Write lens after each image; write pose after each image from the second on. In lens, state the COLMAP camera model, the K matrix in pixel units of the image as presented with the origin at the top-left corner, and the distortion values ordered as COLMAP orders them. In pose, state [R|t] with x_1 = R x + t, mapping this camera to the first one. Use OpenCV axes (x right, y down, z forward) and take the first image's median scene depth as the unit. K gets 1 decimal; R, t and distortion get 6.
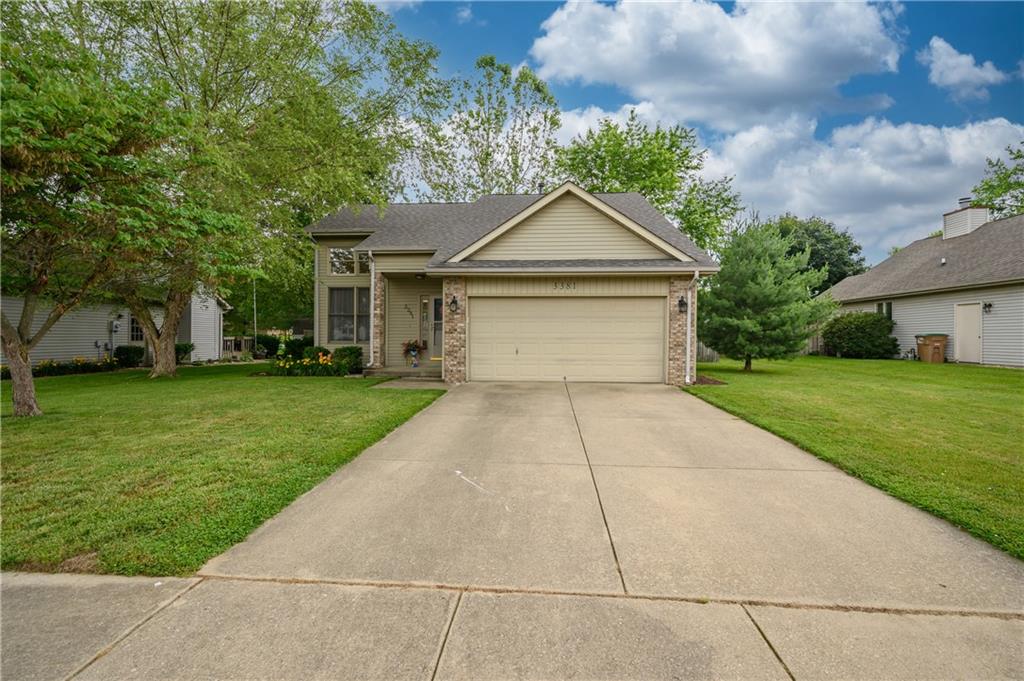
lens RADIAL K [[455.6, 0, 510.6], [0, 455.6, 339.5], [0, 0, 1]] dist [0.000763, -0.000091]
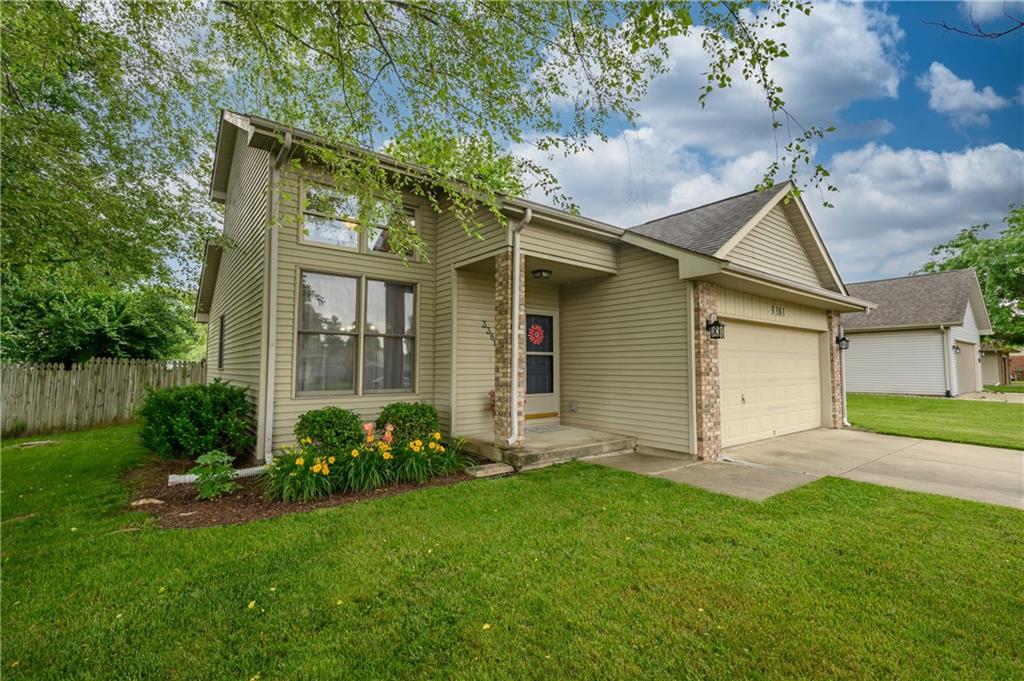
lens RADIAL K [[455.6, 0, 505.8], [0, 455.6, 333.0], [0, 0, 1]] dist [0.000763, -0.000091]
pose [[0.740600, 0.047252, 0.670282, -0.581420], [0.005984, 0.997021, -0.076898, -0.019244], [-0.671919, 0.060961, 0.738111, 0.584009]]
